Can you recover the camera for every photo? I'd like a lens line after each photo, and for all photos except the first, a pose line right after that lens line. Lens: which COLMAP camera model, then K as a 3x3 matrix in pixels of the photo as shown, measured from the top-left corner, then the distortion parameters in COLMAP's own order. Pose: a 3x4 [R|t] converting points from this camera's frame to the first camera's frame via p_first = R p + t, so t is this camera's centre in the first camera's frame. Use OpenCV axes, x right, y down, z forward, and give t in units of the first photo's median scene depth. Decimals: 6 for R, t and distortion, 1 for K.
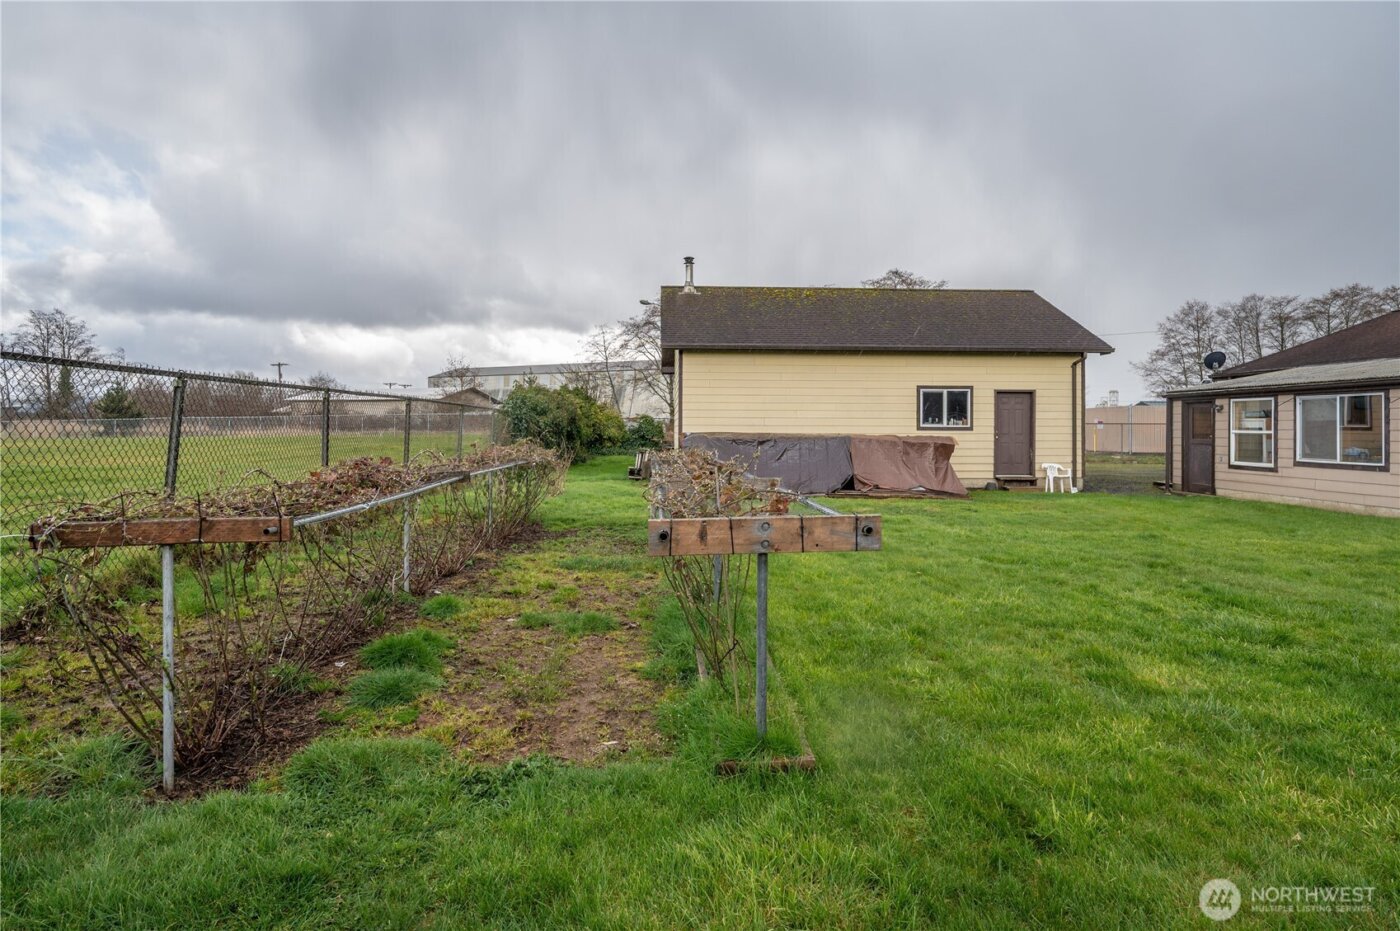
lens RADIAL K [[799.6, 0, 697.6], [0, 799.6, 424.7], [0, 0, 1]] dist [-0.001587, -0.000847]
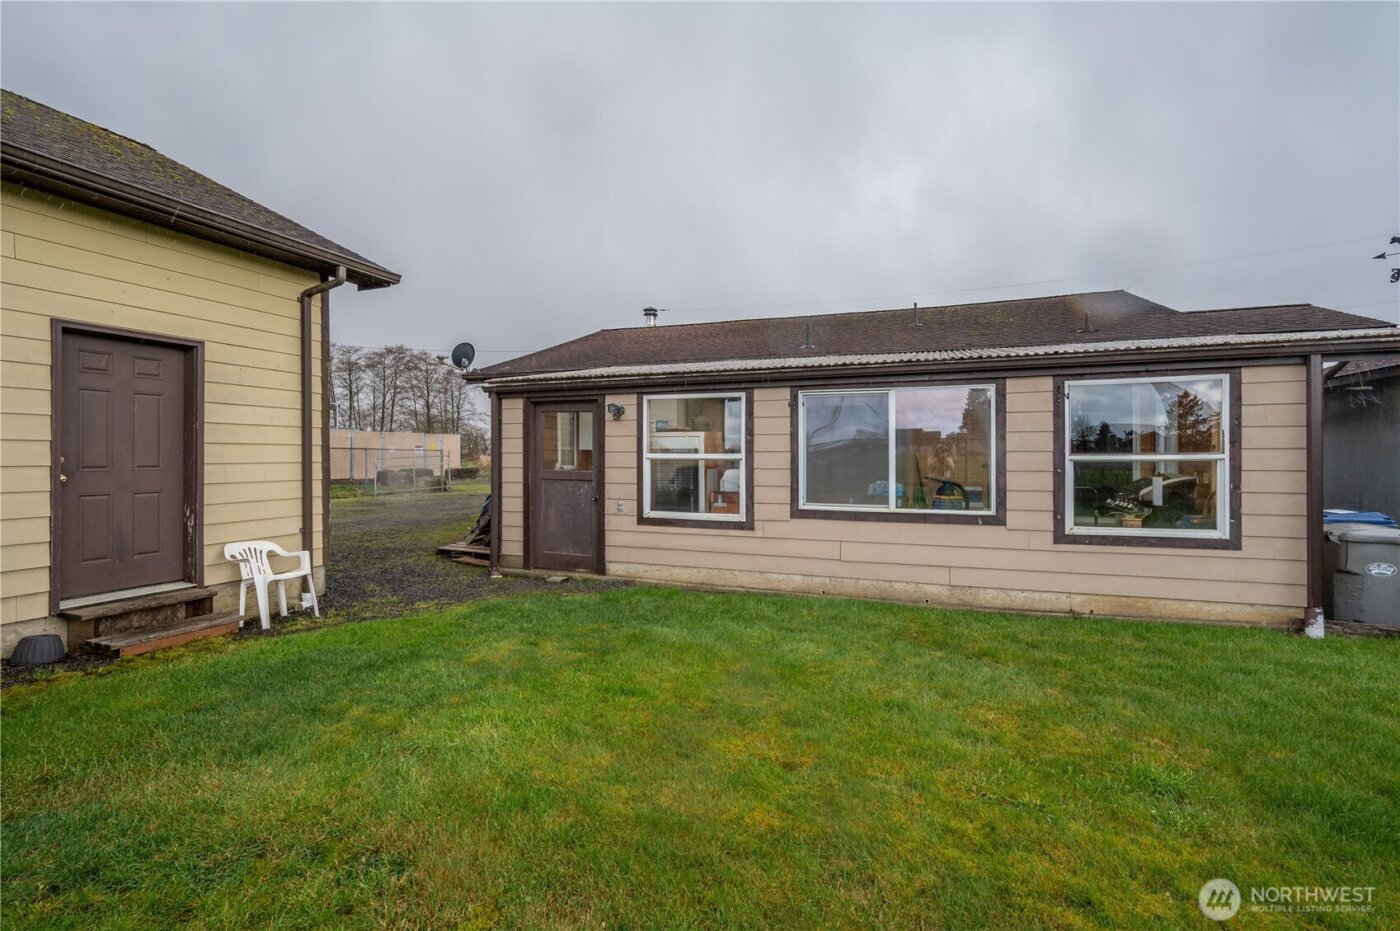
lens RADIAL K [[639.5, 0, 699.0], [0, 639.5, 457.0], [0, 0, 1]] dist [-0.000799, -0.000181]
pose [[0.392011, -0.004041, 0.919952, 0.258335], [-0.002078, 0.999984, 0.005278, 0.006338], [-0.919958, -0.003981, 0.391996, 0.716959]]
